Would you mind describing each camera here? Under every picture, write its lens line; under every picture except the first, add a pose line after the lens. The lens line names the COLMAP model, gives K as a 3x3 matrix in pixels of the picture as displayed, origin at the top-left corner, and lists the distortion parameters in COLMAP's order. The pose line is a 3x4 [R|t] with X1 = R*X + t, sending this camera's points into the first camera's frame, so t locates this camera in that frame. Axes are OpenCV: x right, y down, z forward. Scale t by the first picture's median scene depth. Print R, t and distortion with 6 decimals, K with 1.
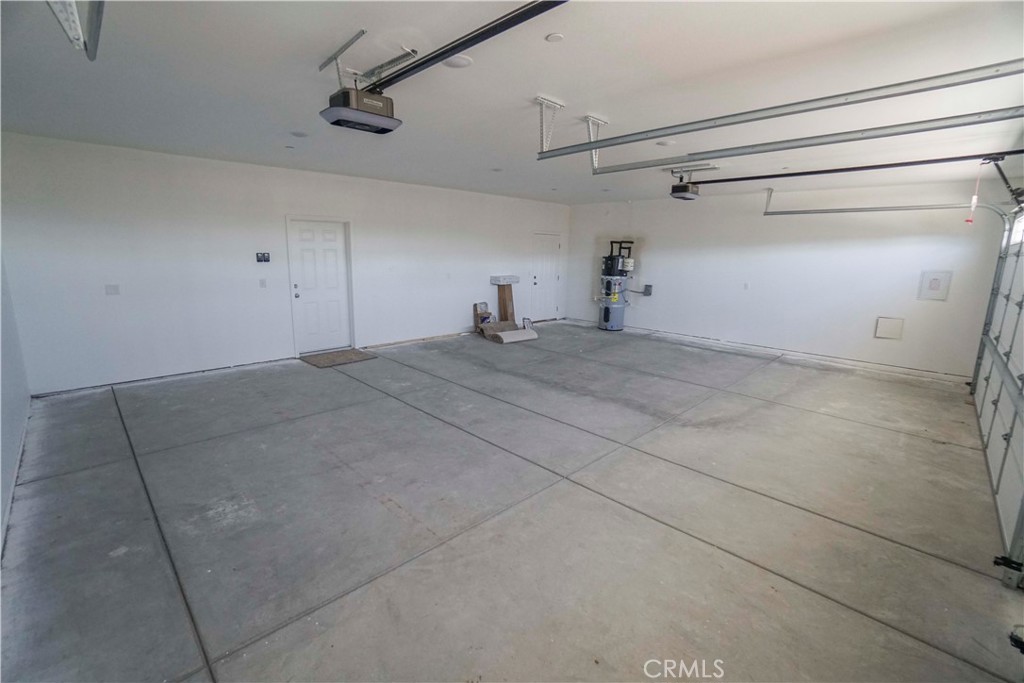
lens RADIAL K [[450.8, 0, 510.1], [0, 450.8, 339.9], [0, 0, 1]] dist [-0.066401, 0.023876]
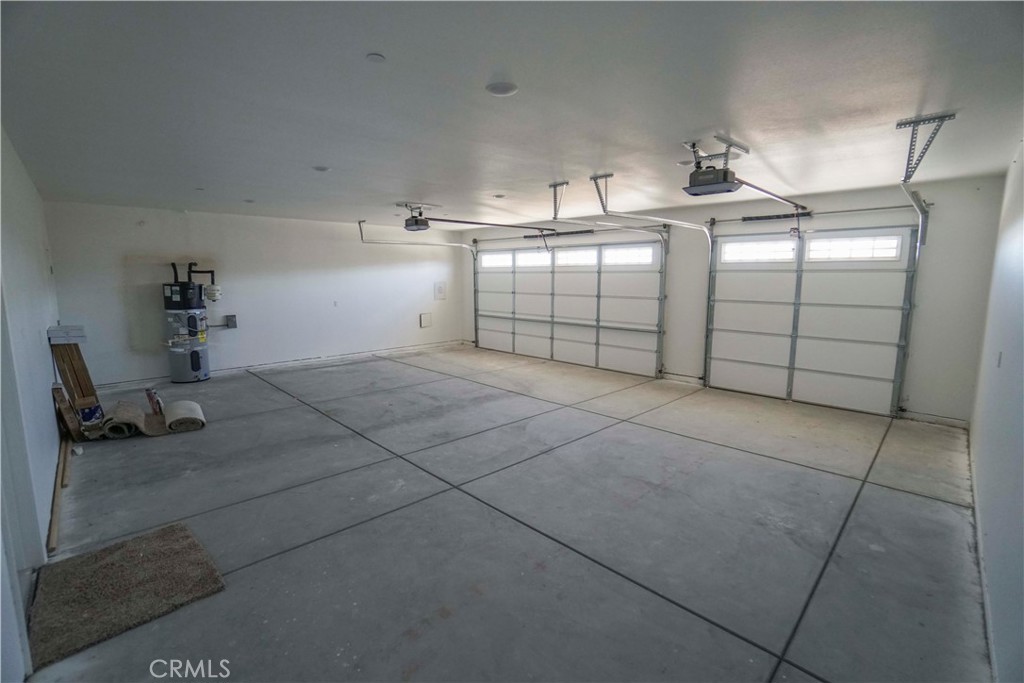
lens RADIAL K [[450.8, 0, 510.1], [0, 450.8, 339.9], [0, 0, 1]] dist [-0.066401, 0.023876]
pose [[0.014301, -0.159939, 0.987023, -0.845117], [0.194165, 0.968779, 0.154169, -0.174258], [-0.980865, 0.189441, 0.044909, 0.773935]]
